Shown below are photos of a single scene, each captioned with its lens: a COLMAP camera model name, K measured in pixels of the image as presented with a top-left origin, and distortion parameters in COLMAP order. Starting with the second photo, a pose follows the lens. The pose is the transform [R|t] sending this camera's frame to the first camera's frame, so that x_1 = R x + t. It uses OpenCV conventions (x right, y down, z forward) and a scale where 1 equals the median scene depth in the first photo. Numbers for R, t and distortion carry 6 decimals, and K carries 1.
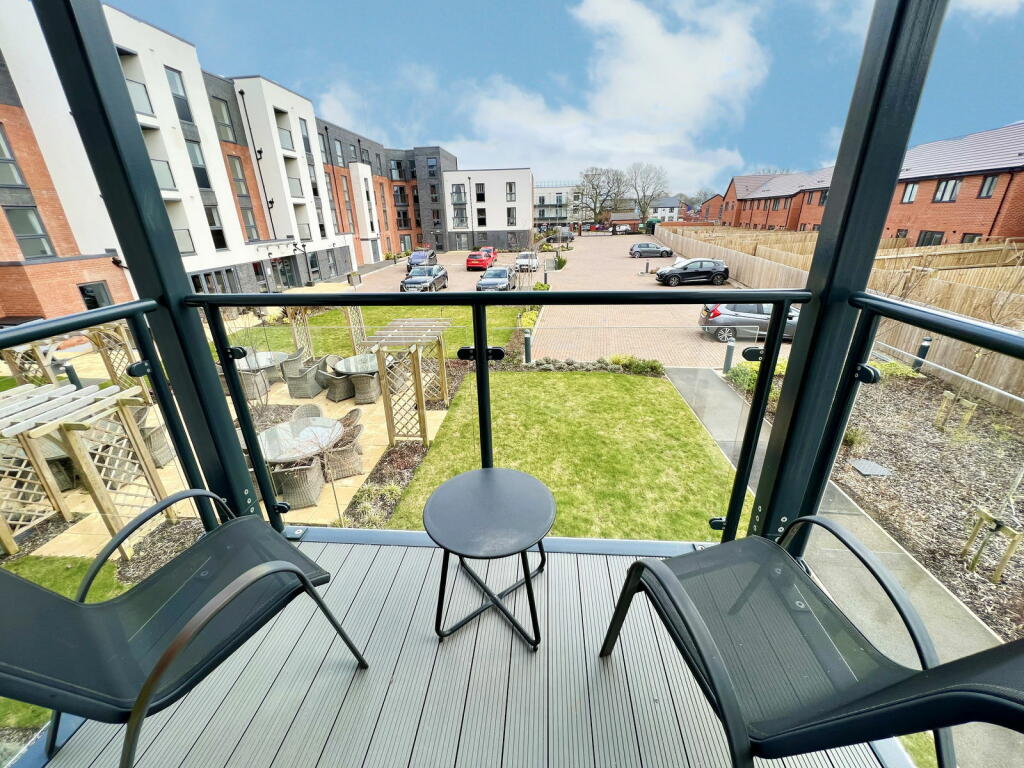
lens RADIAL K [[407.5, 0, 510.5], [0, 407.5, 380.0], [0, 0, 1]] dist [0.000023, -0.000216]
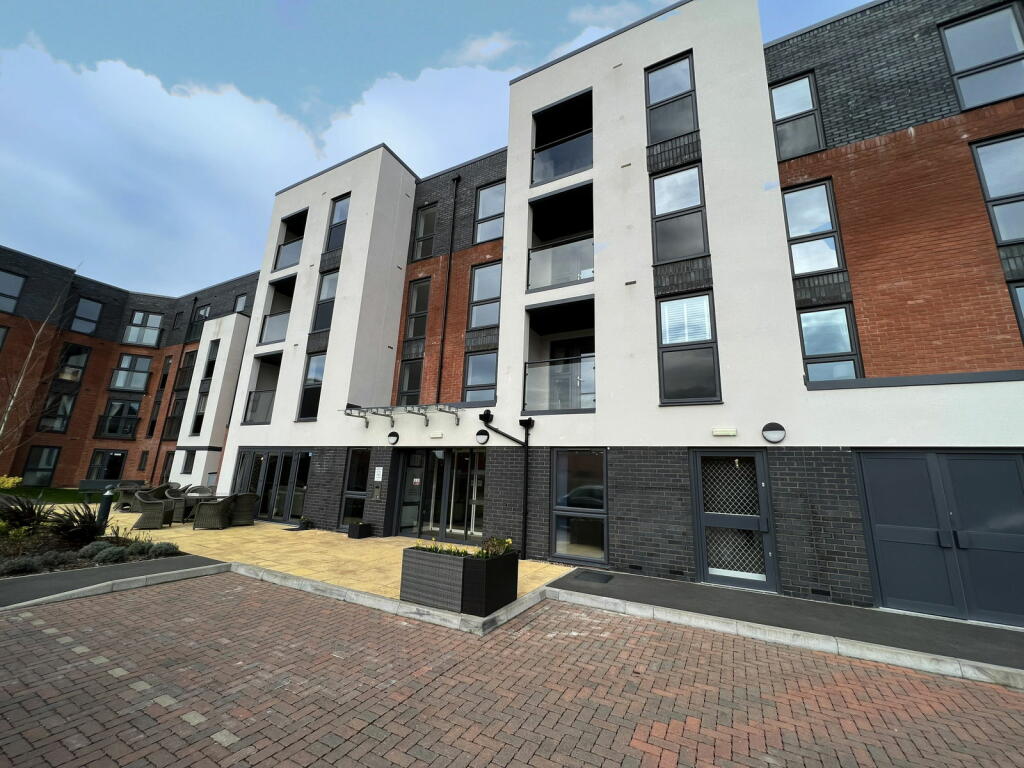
lens RADIAL K [[407.5, 0, 510.5], [0, 407.5, 380.0], [0, 0, 1]] dist [0.000023, -0.000216]
pose [[-0.395741, -0.208454, -0.894391, -0.246673], [-0.374687, 0.925803, -0.049987, -0.387232], [0.838450, 0.315335, -0.444484, 1.272813]]
